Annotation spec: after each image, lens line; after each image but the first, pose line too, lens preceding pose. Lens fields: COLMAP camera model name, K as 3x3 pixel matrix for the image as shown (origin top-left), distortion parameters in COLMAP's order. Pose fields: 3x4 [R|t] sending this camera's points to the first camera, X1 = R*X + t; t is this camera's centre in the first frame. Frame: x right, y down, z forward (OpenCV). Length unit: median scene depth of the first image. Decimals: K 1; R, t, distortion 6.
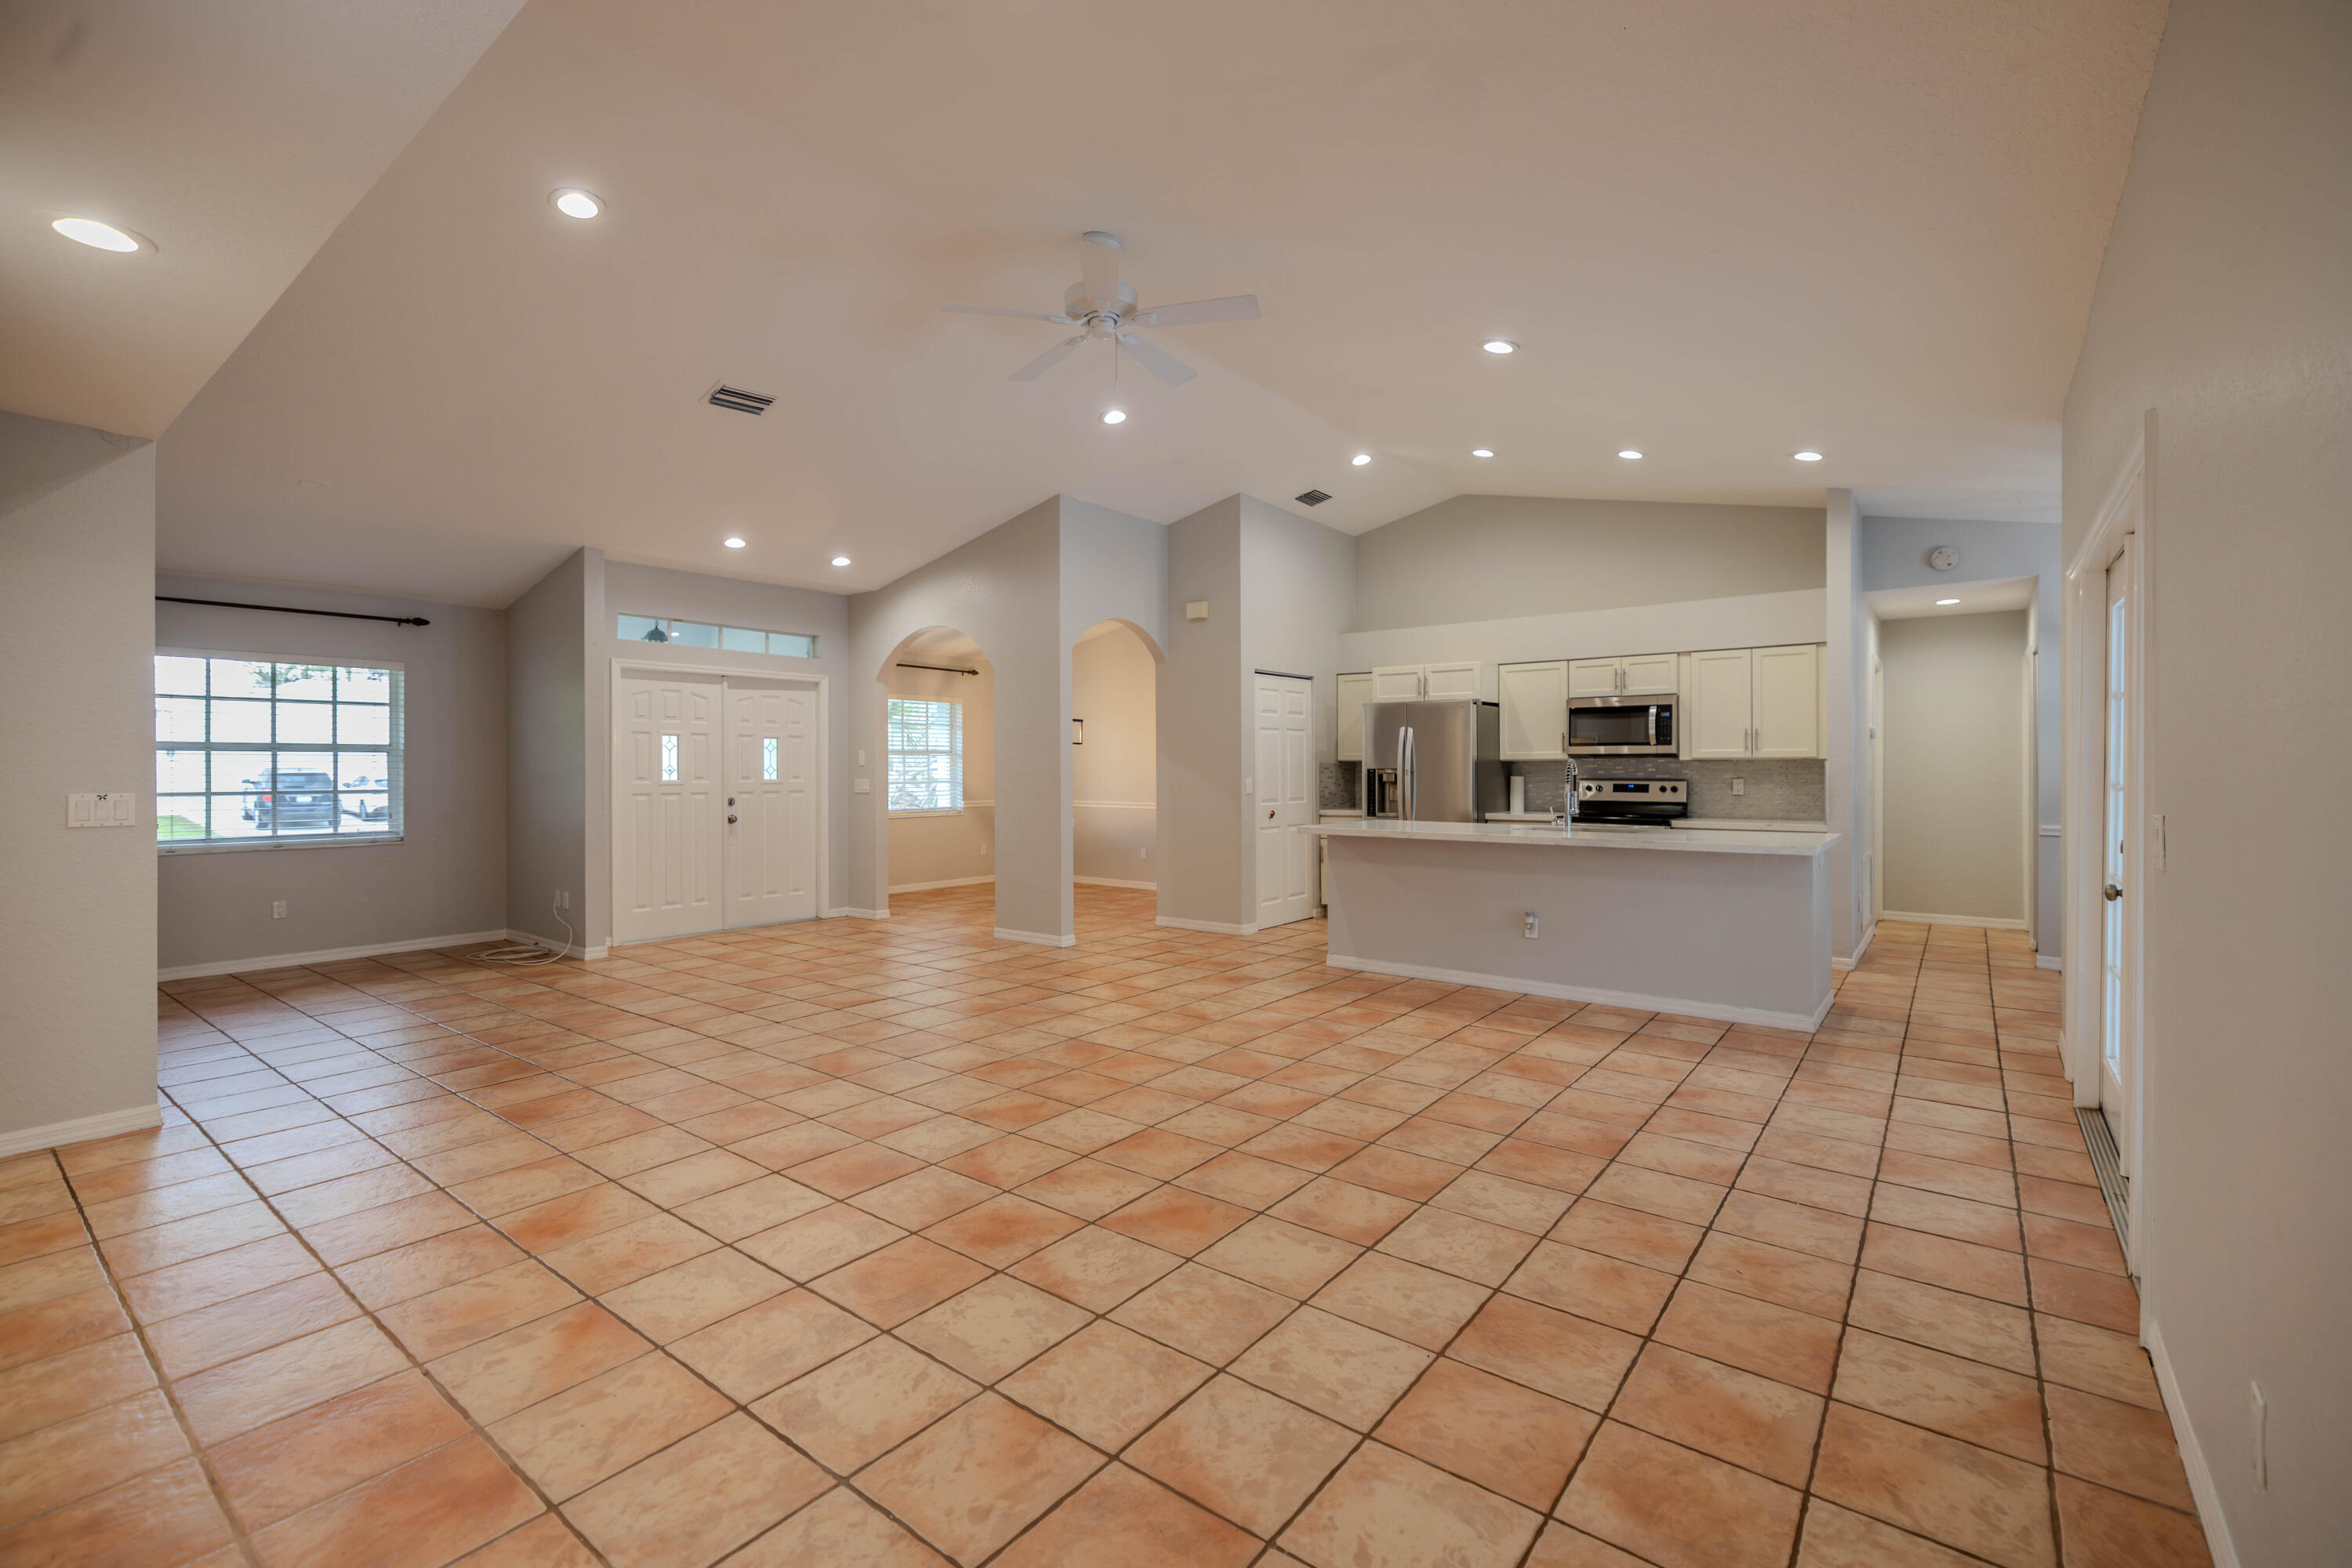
lens RADIAL K [[1012.6, 0, 1185.8], [0, 1012.6, 774.1], [0, 0, 1]] dist [0.002908, -0.001608]
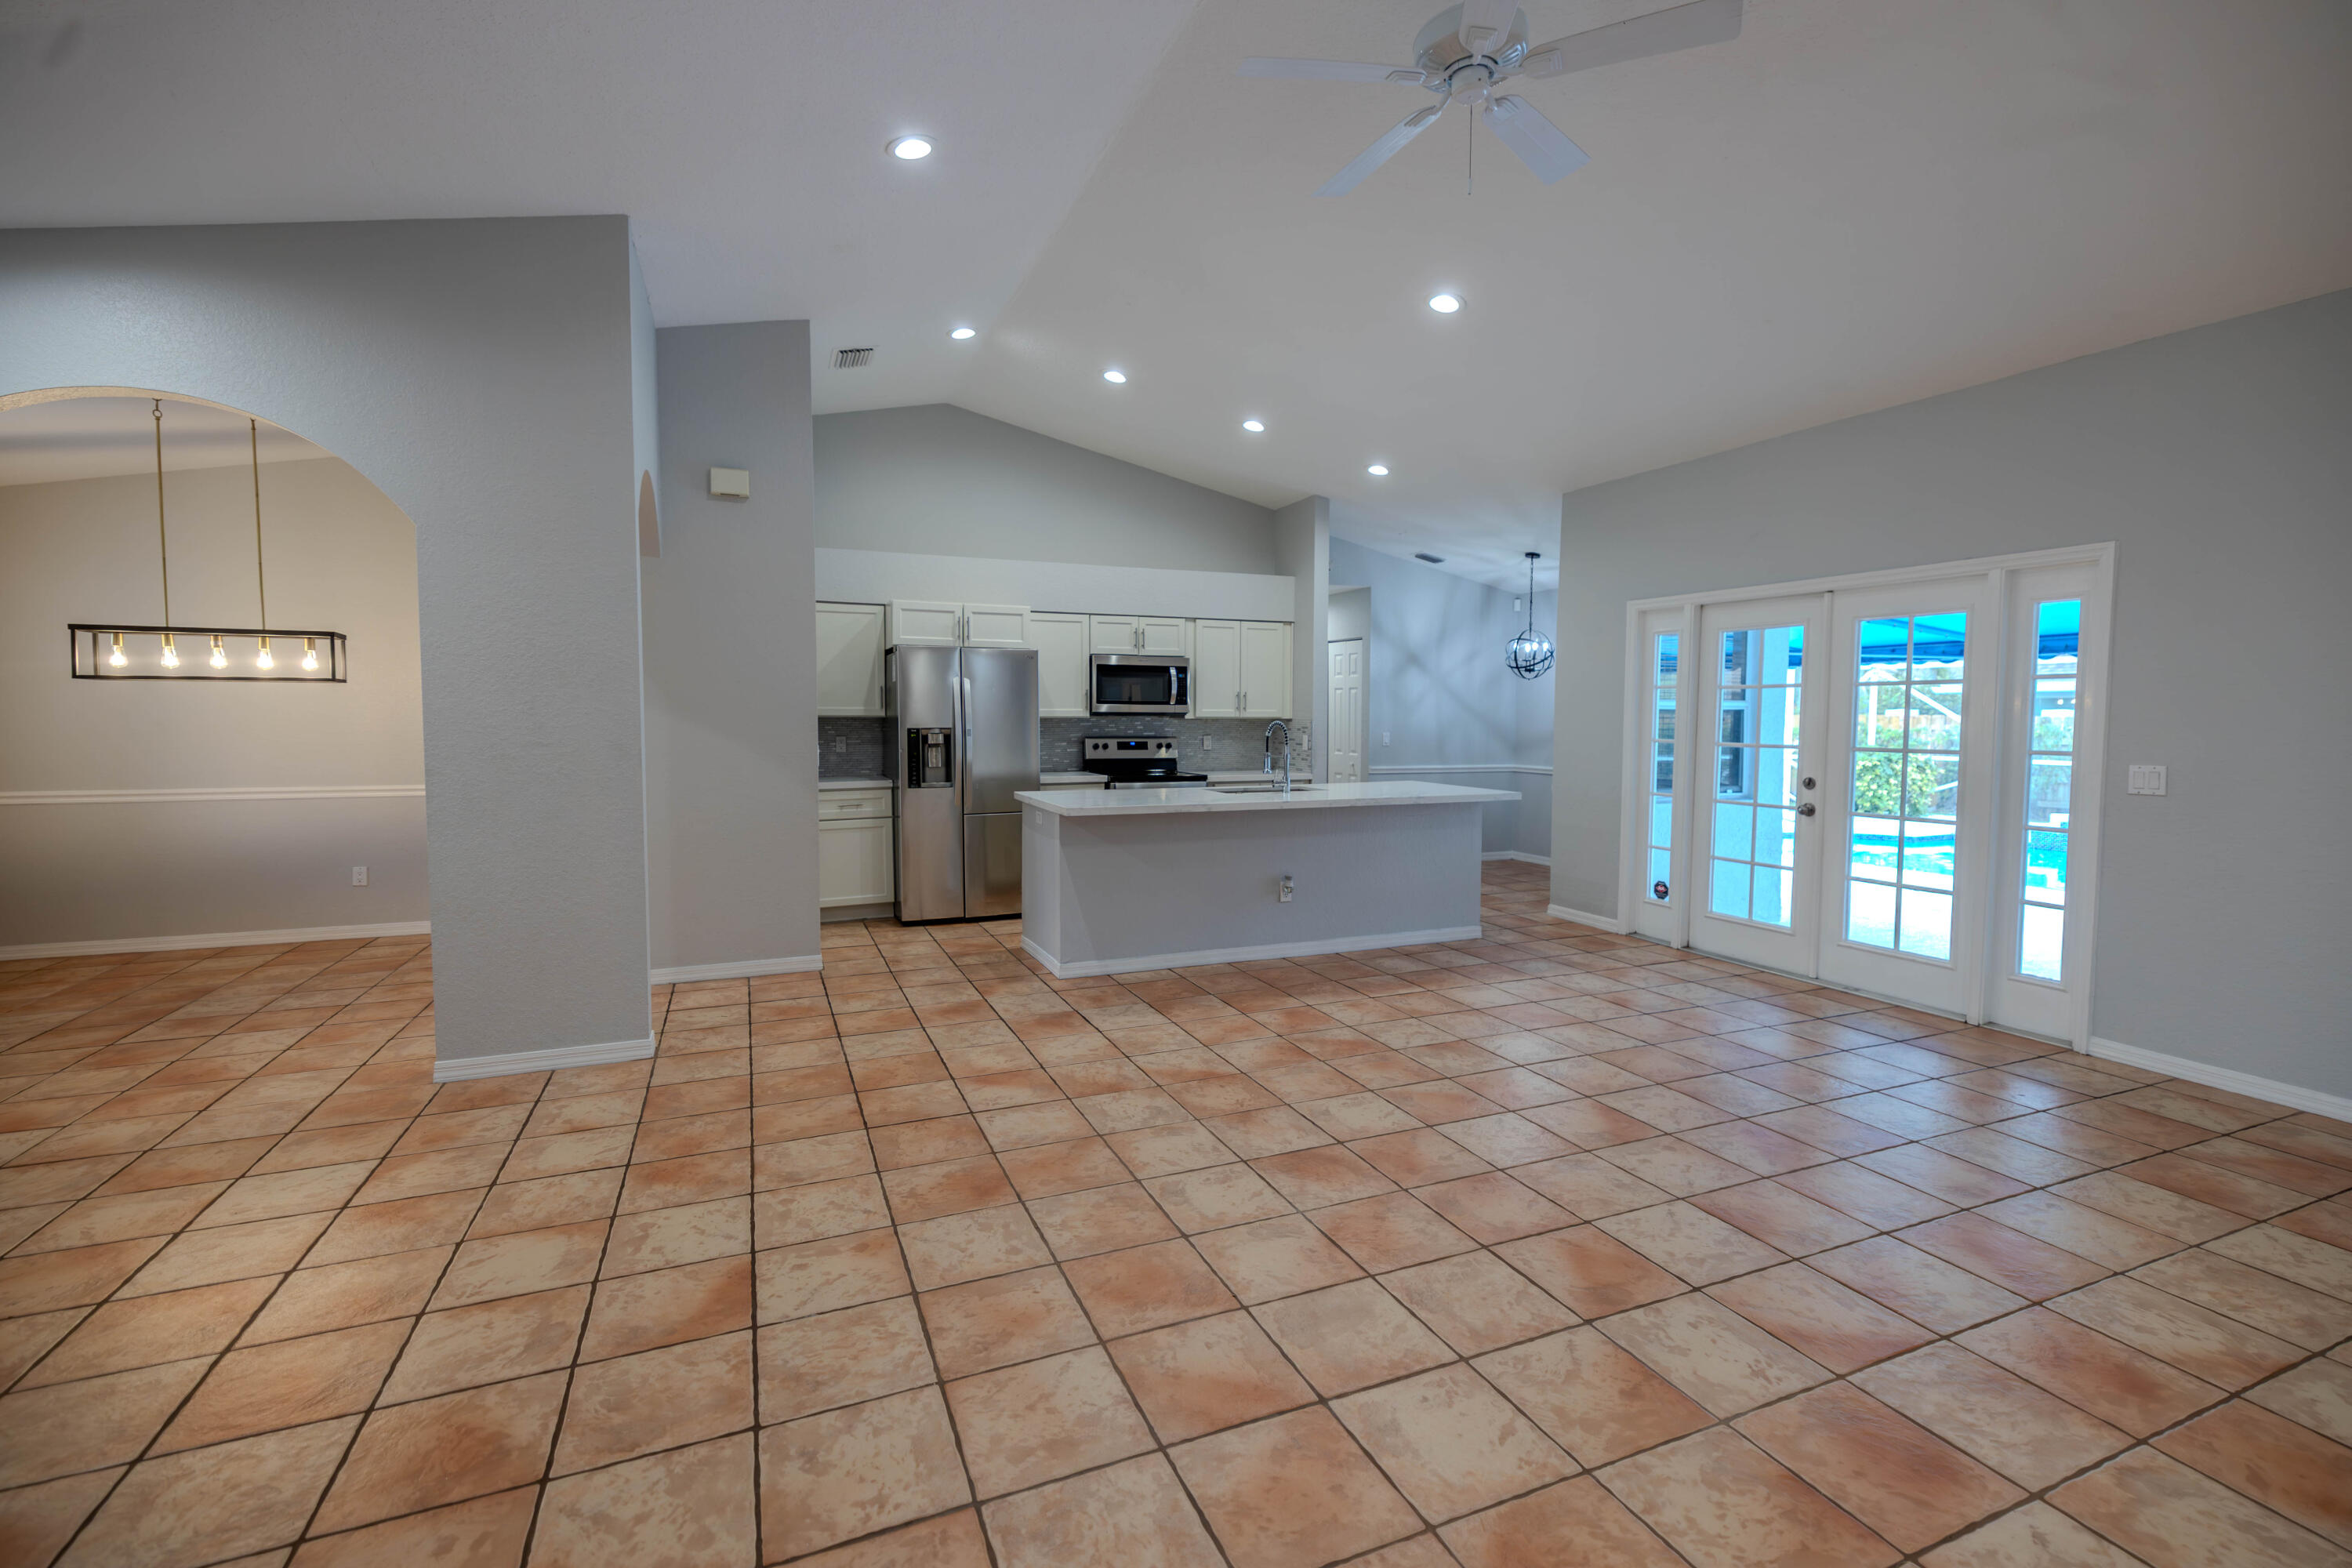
lens RADIAL K [[1012.6, 0, 1180.7], [0, 1012.6, 769.3], [0, 0, 1]] dist [0.002908, -0.001608]
pose [[0.494662, -0.041066, 0.868115, -0.704884], [-0.000379, 0.998873, 0.047467, -0.018273], [-0.869085, -0.023809, 0.494089, 0.750185]]
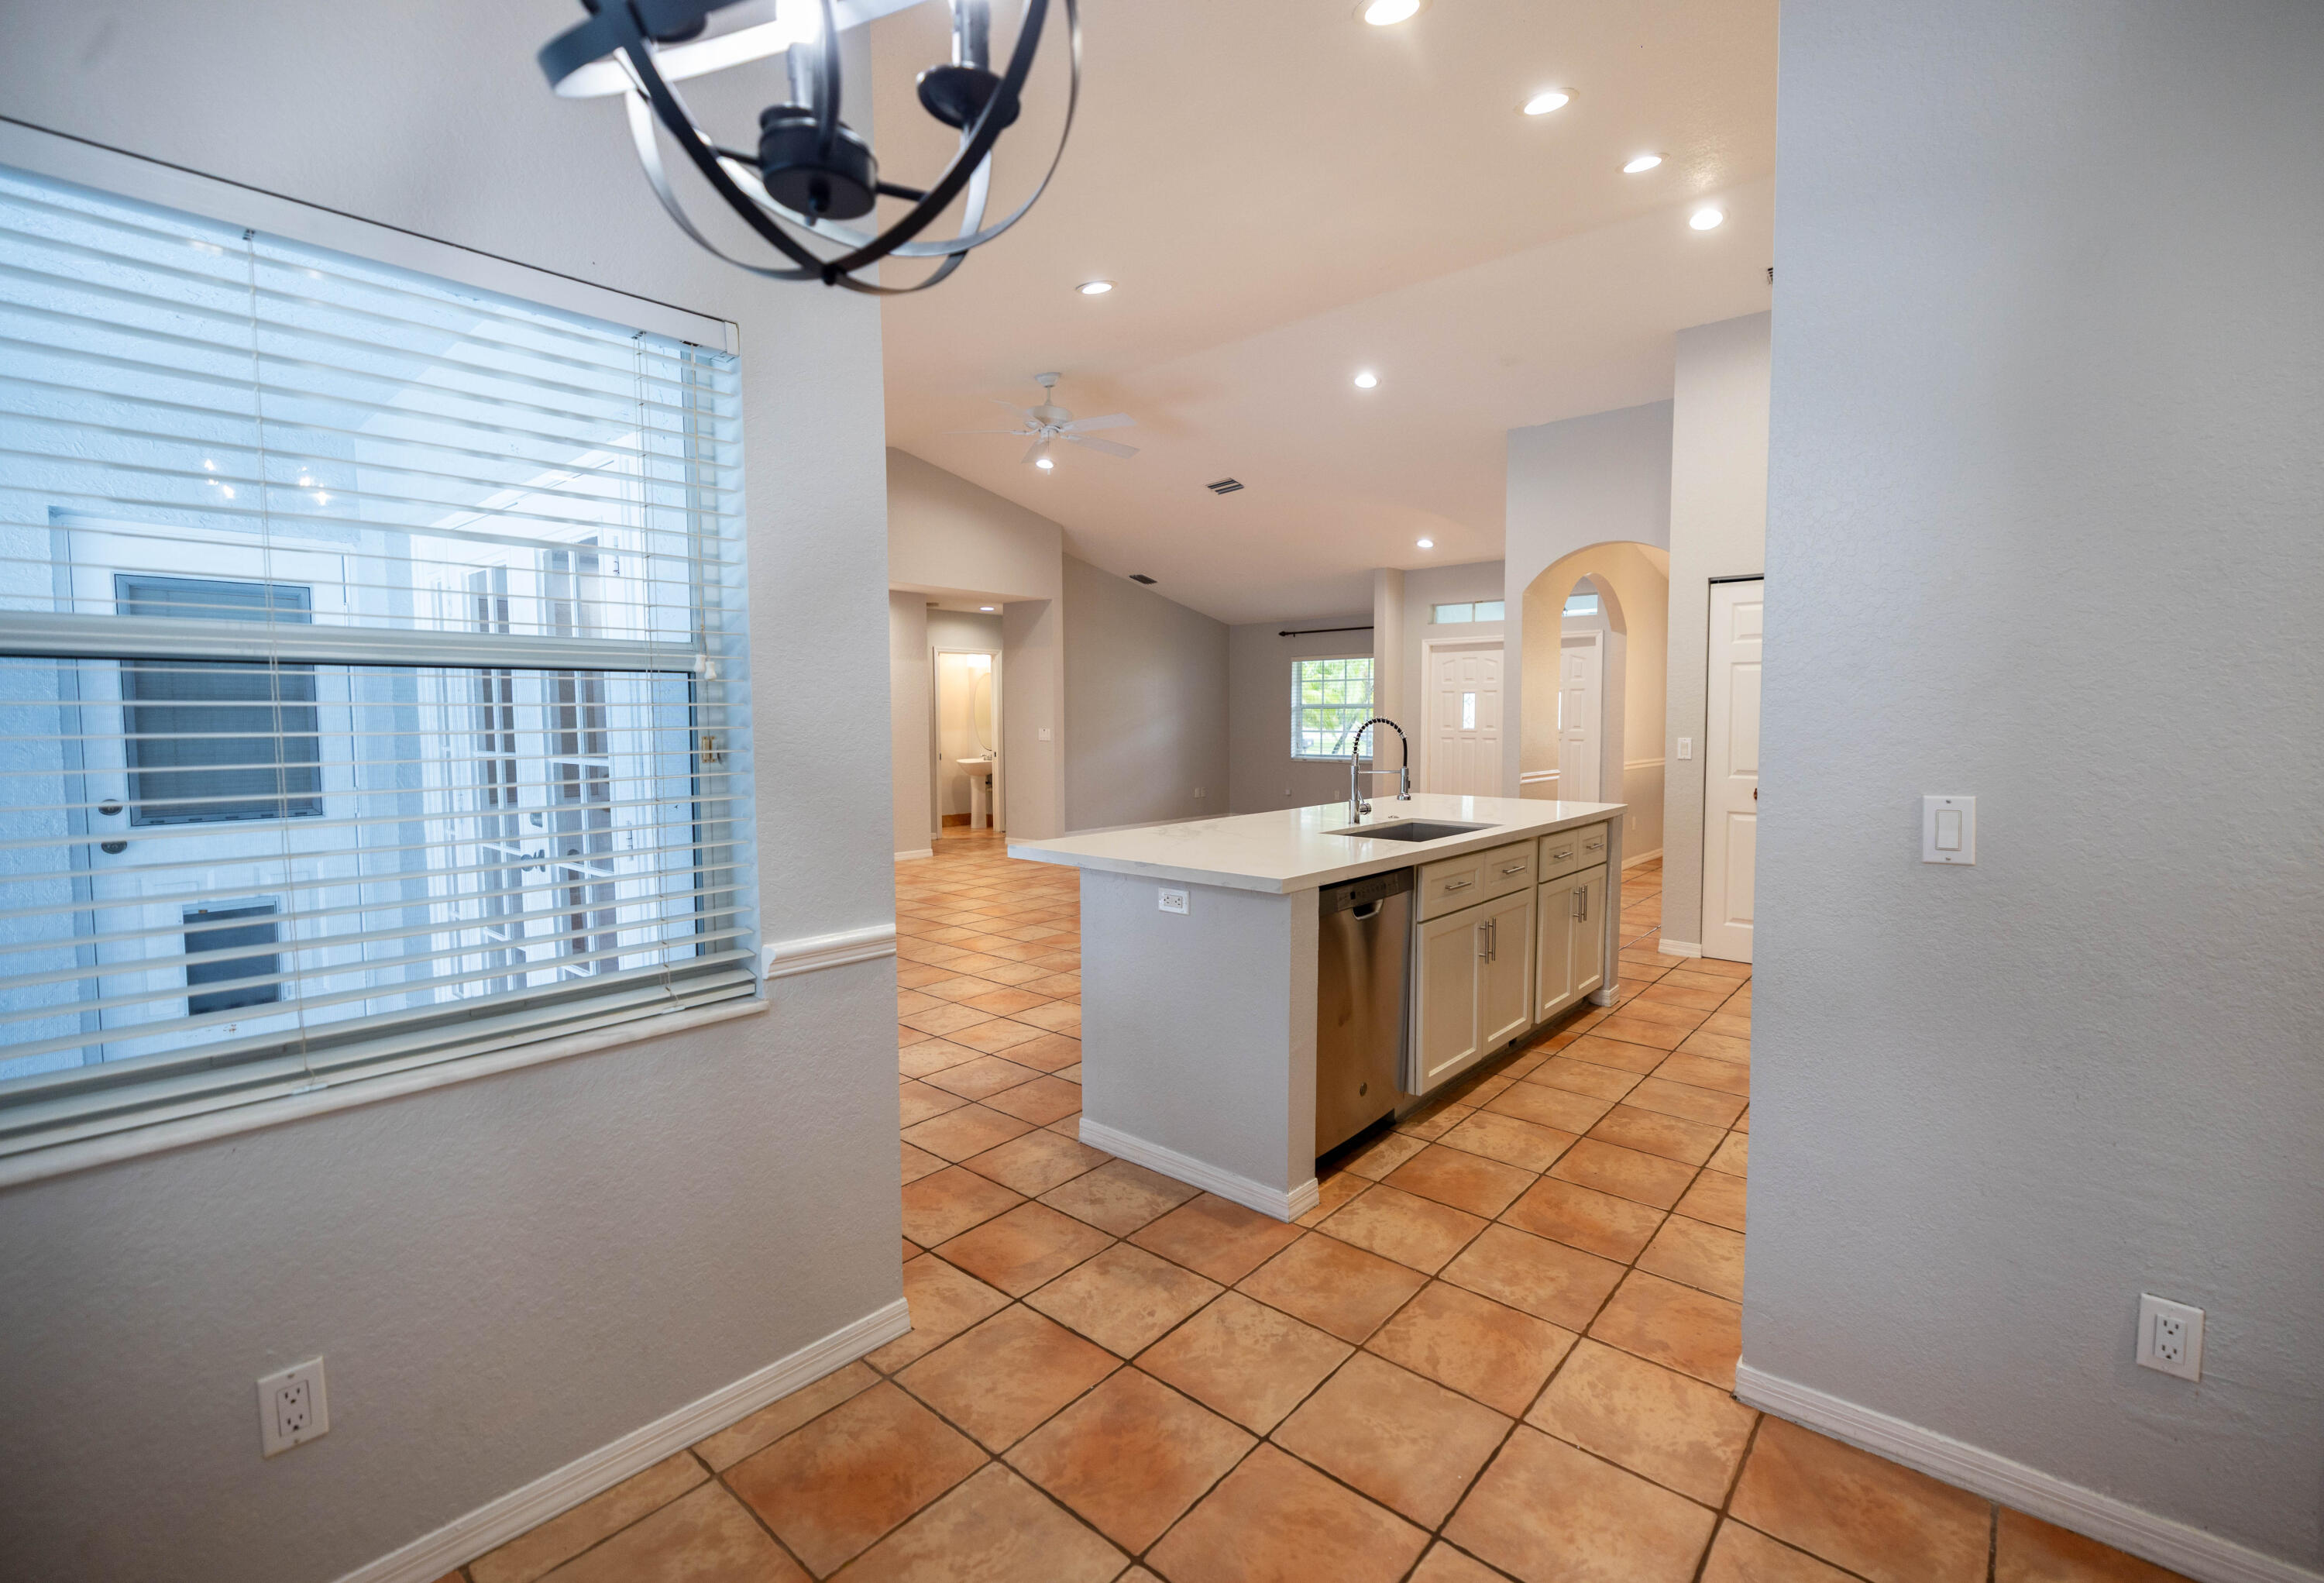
lens RADIAL K [[1006.6, 0, 1181.4], [0, 1006.6, 782.5], [0, 0, 1]] dist [0.003518, 0.000809]
pose [[-0.050217, 0.068442, -0.996390, 1.325301], [-0.001761, 0.997642, 0.068617, -0.019844], [0.998737, 0.005200, -0.049978, 1.165461]]
